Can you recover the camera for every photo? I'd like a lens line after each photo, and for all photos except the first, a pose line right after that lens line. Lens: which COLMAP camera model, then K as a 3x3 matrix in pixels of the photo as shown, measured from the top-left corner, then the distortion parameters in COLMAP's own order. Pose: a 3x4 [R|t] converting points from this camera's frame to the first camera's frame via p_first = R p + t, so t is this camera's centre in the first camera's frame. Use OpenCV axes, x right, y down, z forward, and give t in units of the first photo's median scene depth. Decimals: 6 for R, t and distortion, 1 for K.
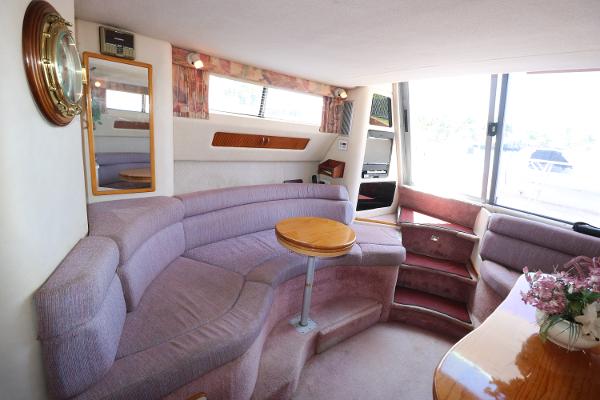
lens RADIAL K [[278.6, 0, 297.4], [0, 278.6, 197.3], [0, 0, 1]] dist [-0.001440, -0.011546]
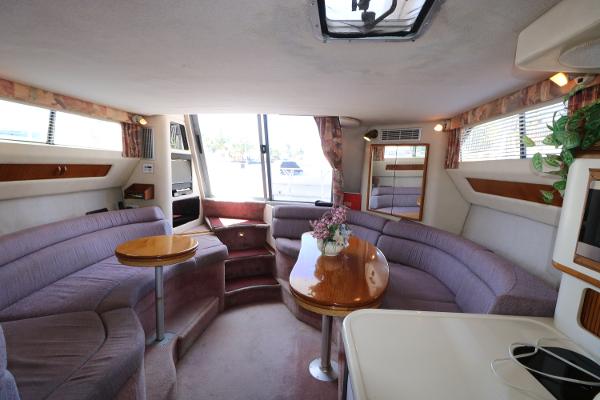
lens RADIAL K [[278.6, 0, 297.4], [0, 278.6, 197.3], [0, 0, 1]] dist [-0.001440, -0.011546]
pose [[0.700755, -0.148991, 0.697670, -0.203962], [0.198351, 0.980079, 0.010073, 0.020998], [-0.685273, 0.131325, 0.716348, -0.125879]]
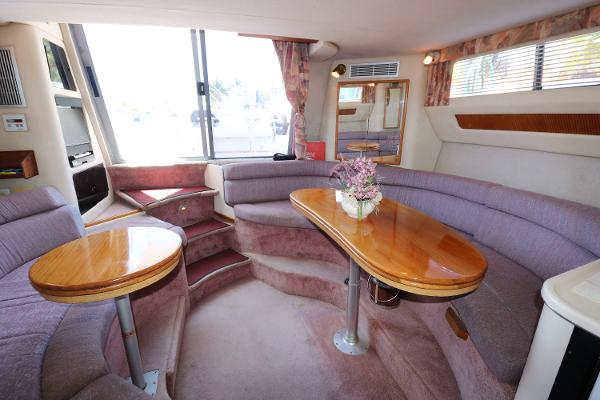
lens RADIAL K [[278.6, 0, 297.4], [0, 278.6, 197.3], [0, 0, 1]] dist [-0.001440, -0.011546]
pose [[0.347424, -0.343388, 0.872572, -0.210952], [0.257330, 0.929726, 0.263421, -0.039724], [-0.901708, 0.133020, 0.411373, 0.247405]]
